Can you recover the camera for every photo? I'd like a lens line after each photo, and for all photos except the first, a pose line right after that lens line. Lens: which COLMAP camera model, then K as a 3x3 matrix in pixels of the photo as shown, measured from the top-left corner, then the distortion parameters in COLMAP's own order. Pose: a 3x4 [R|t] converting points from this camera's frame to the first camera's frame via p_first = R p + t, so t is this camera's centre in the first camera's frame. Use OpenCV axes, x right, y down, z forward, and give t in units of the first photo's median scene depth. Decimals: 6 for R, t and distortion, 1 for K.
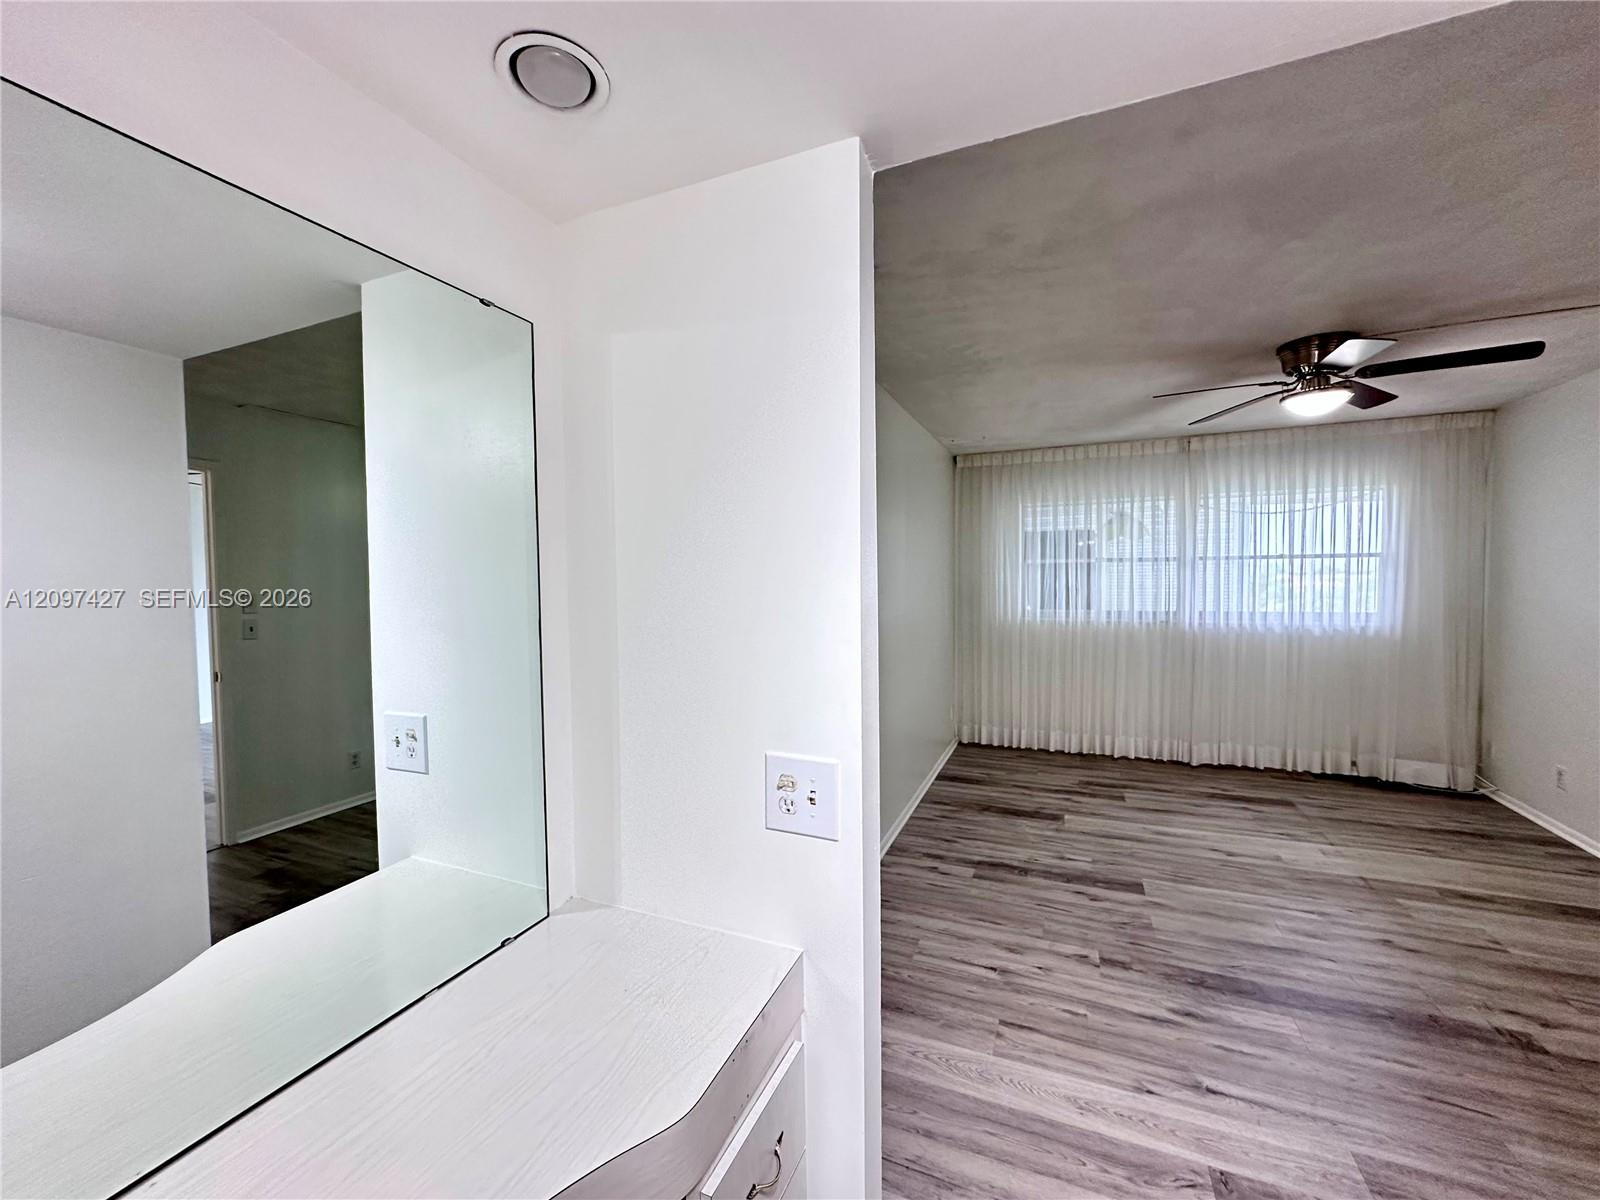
lens RADIAL K [[631.6, 0, 800.0], [0, 631.6, 600.0], [0, 0, 1]] dist [-0.000903, 0.000120]
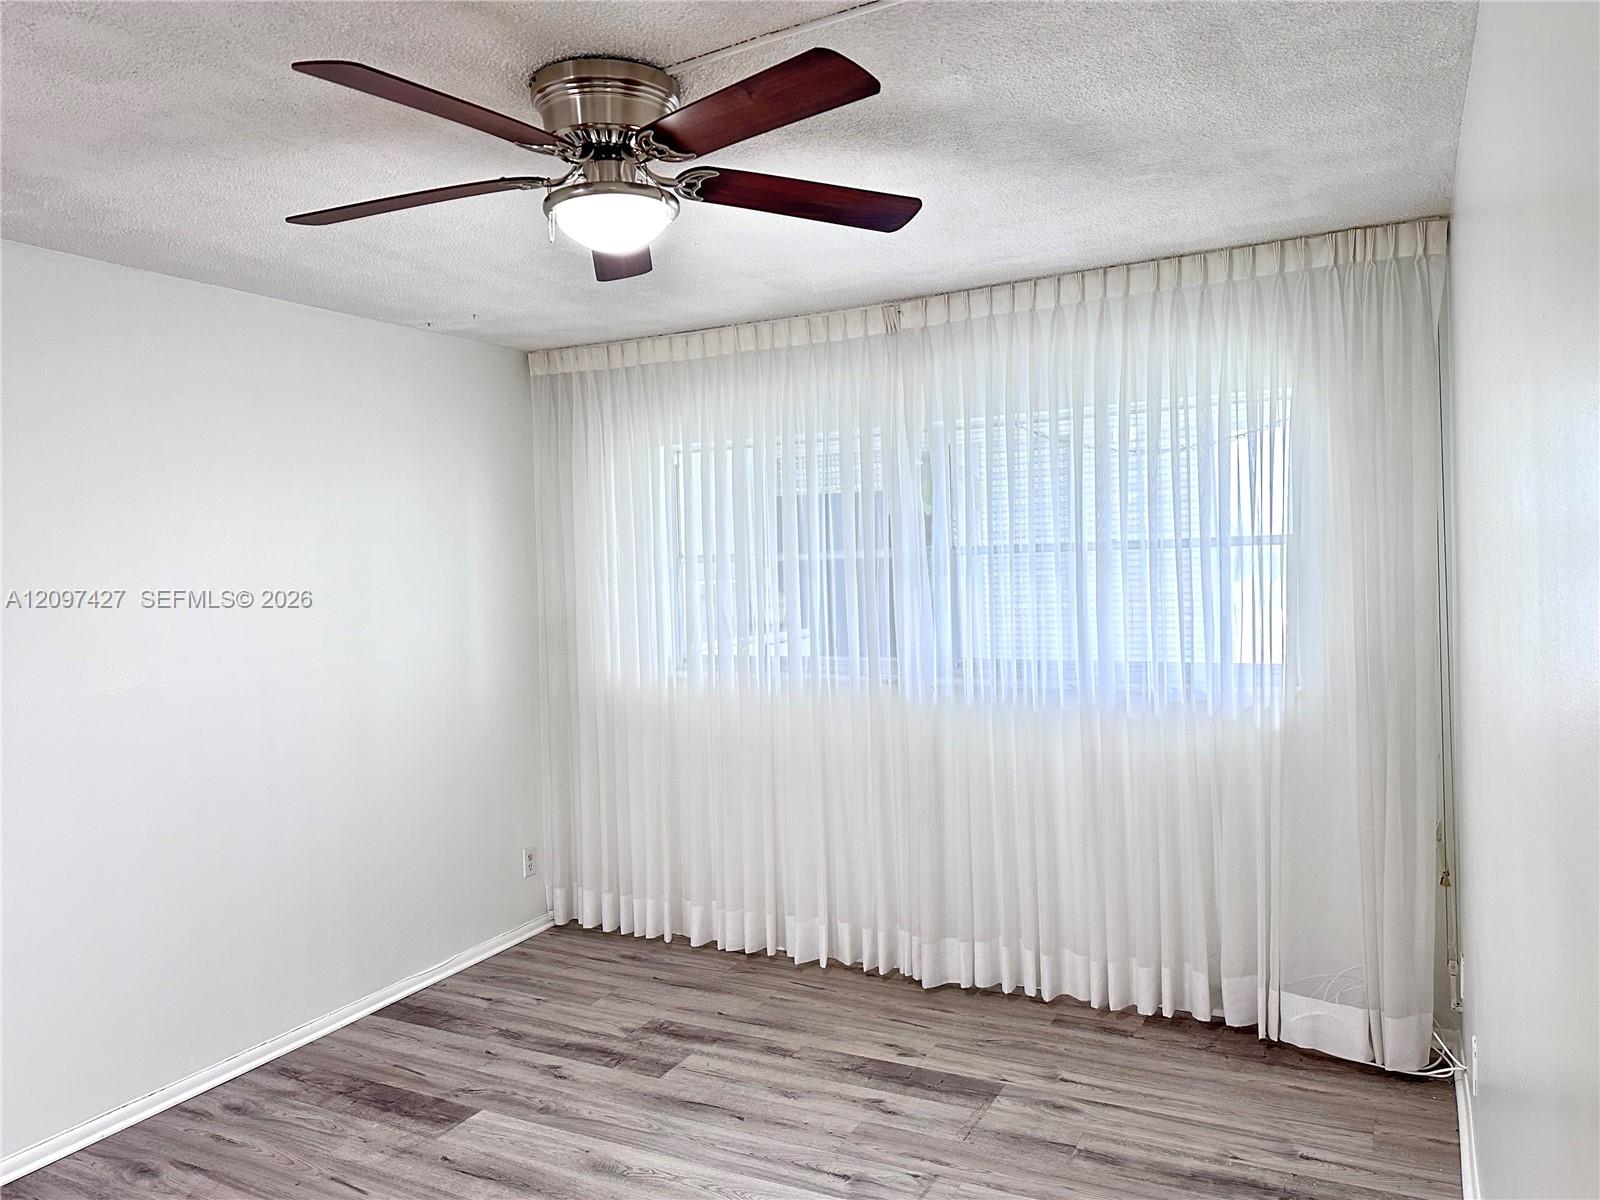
lens RADIAL K [[1104.0, 0, 800.0], [0, 1104.0, 600.0], [0, 0, 1]] dist [0.004600, -0.007725]
pose [[0.997297, -0.012577, -0.072397, 0.663184], [0.011810, 0.999870, -0.011006, -0.025121], [0.072526, 0.010122, 0.997315, 0.178655]]
